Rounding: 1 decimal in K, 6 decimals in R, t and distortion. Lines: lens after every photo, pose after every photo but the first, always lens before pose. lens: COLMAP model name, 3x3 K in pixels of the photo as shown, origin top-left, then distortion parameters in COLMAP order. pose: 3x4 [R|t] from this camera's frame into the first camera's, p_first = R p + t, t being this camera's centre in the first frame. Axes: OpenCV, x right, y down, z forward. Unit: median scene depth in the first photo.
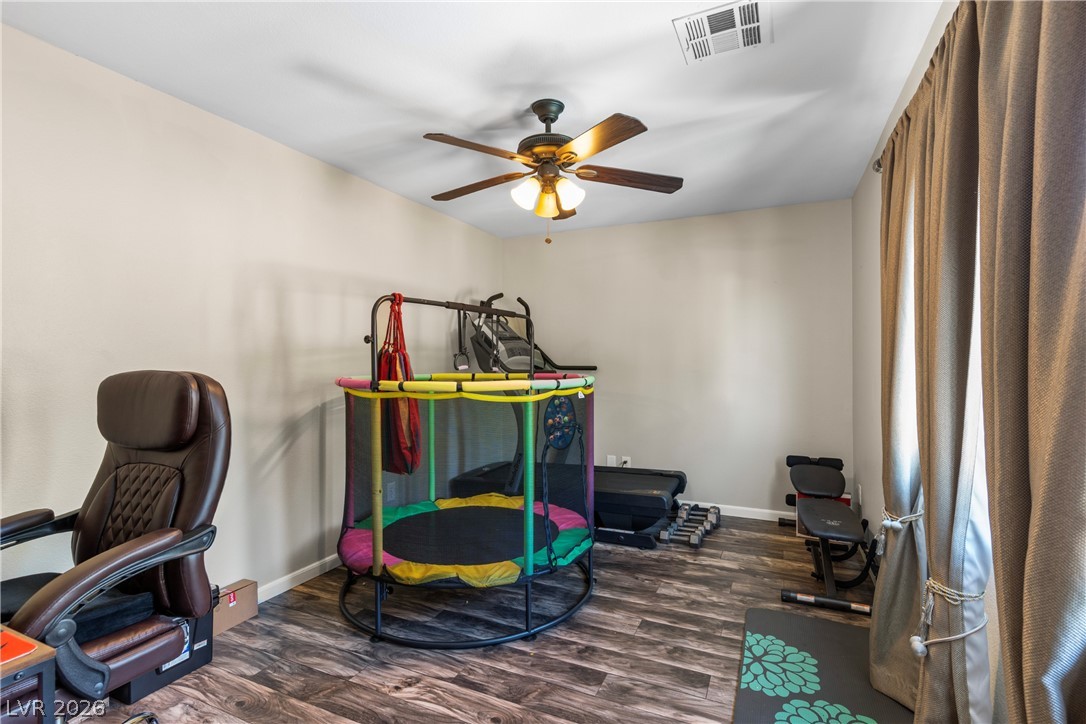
lens RADIAL K [[522.6, 0, 540.6], [0, 522.6, 357.7], [0, 0, 1]] dist [0.014485, 0.000026]
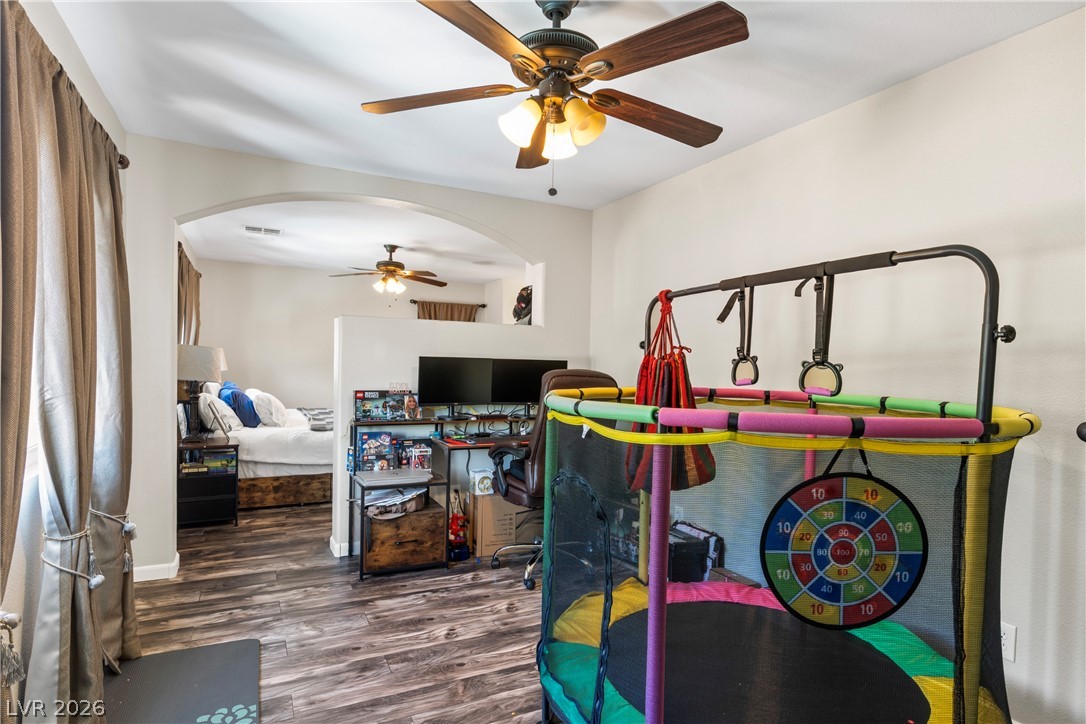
lens RADIAL K [[569.7, 0, 542.5], [0, 569.7, 362.4], [0, 0, 1]] dist [-0.023273, -0.000129]
pose [[-0.619276, -0.001853, -0.785172, 0.625102], [-0.009081, 0.999947, 0.004802, -0.004970], [0.785121, 0.010104, -0.619260, 1.491607]]
